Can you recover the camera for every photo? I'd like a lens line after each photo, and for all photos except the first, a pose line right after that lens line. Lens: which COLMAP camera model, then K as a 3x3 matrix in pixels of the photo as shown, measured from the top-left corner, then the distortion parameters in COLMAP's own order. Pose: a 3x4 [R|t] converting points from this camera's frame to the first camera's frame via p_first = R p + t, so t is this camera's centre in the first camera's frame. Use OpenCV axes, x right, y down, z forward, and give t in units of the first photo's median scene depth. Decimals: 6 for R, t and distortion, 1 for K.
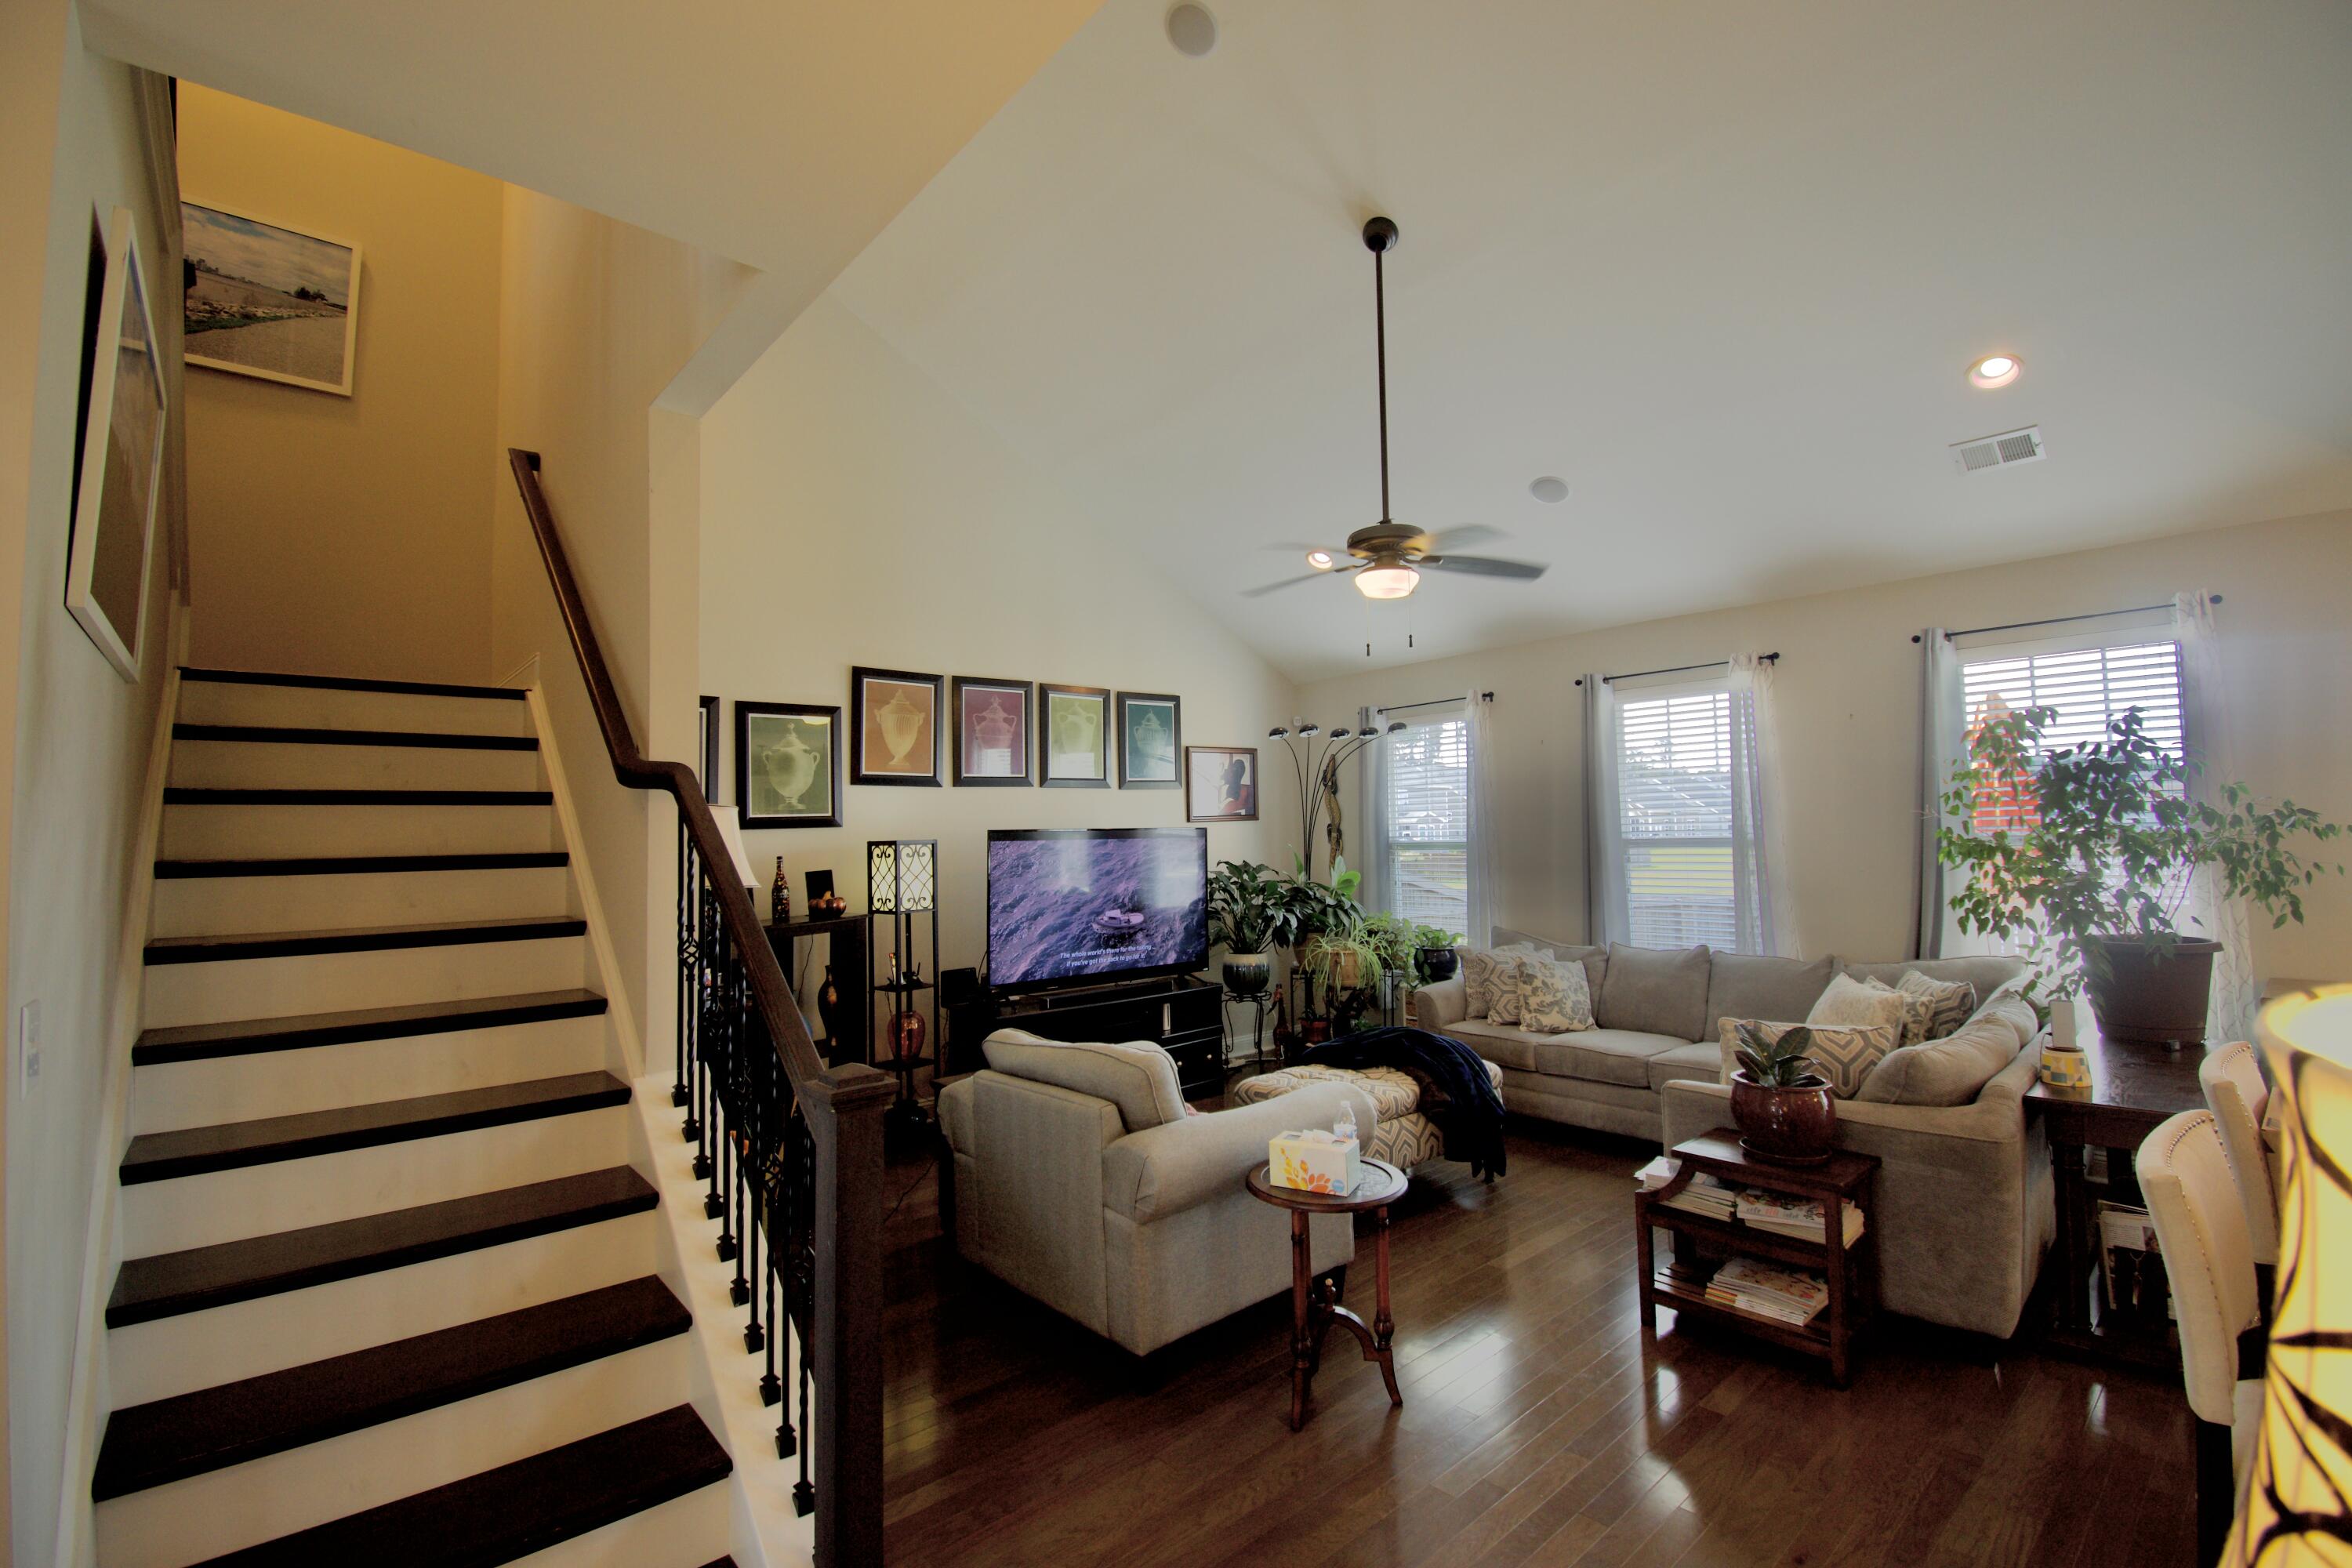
lens RADIAL K [[1039.3, 0, 1164.5], [0, 1039.3, 774.9], [0, 0, 1]] dist [0.004743, -0.015417]
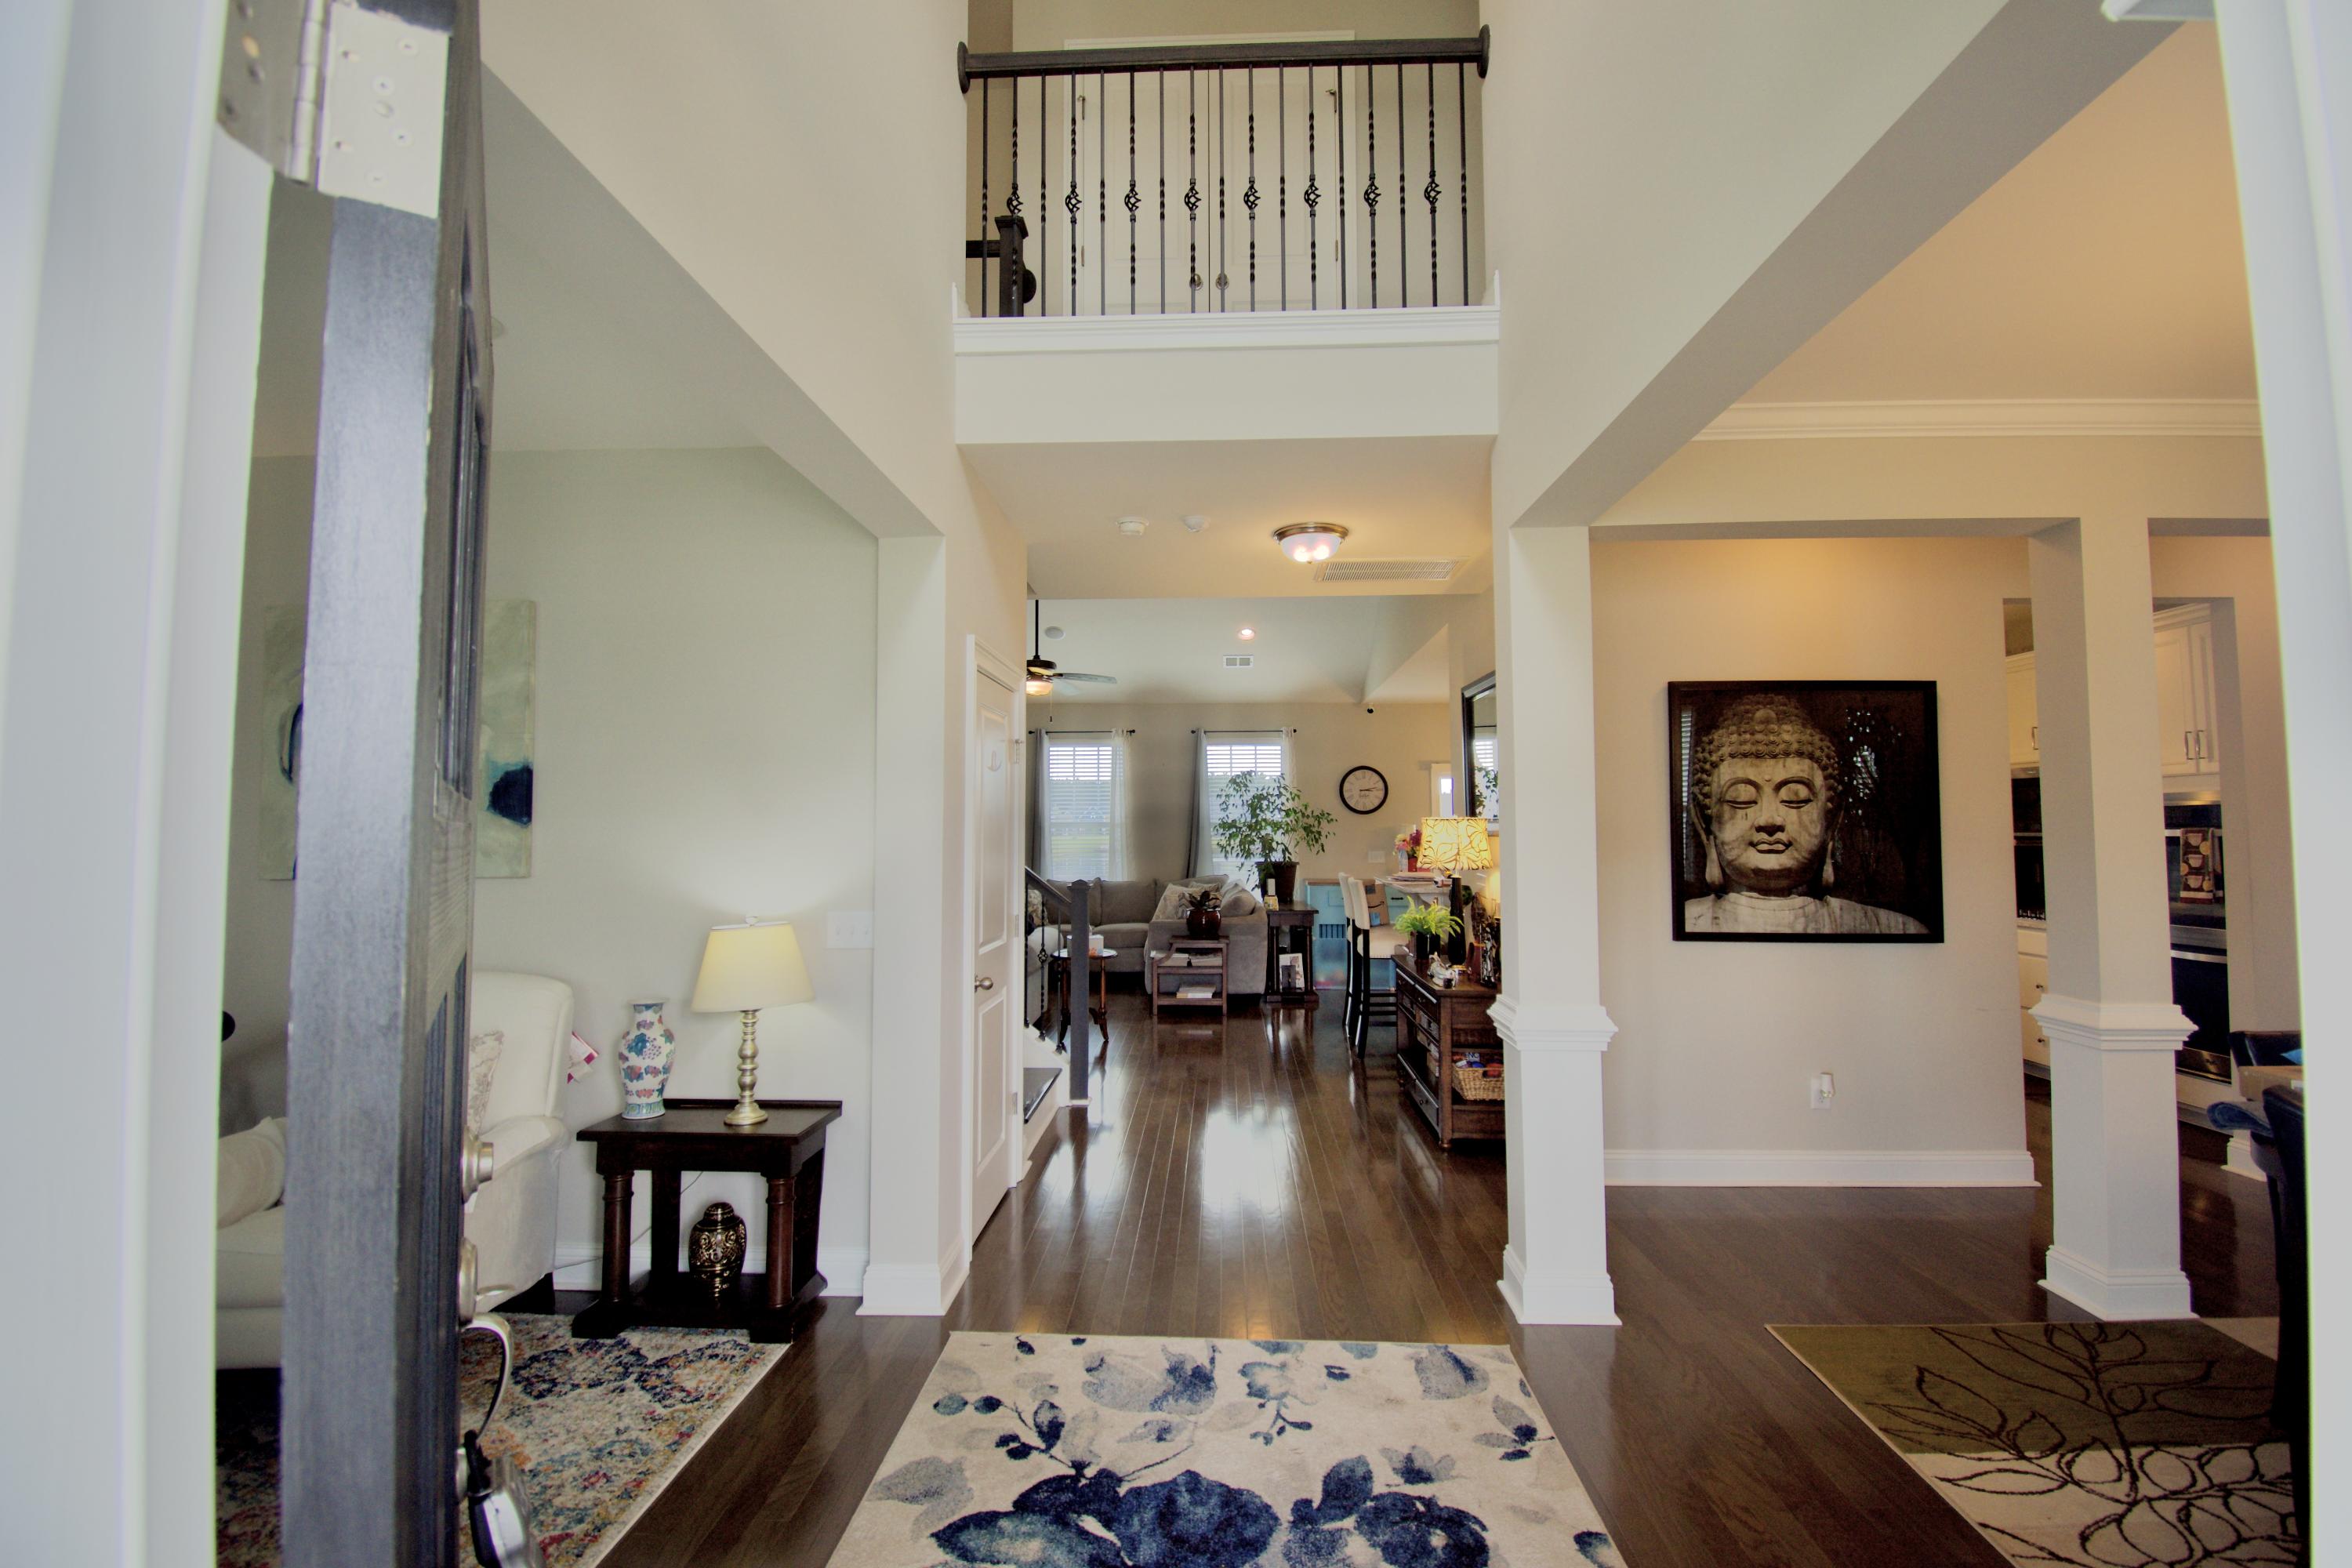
lens RADIAL K [[1039.3, 0, 1170.2], [0, 1039.3, 775.2], [0, 0, 1]] dist [0.004743, -0.015417]
pose [[0.690962, 0.051773, 0.721035, -1.045182], [-0.055998, 0.998268, -0.018017, 0.002790], [-0.720719, -0.027928, 0.692665, -0.571429]]
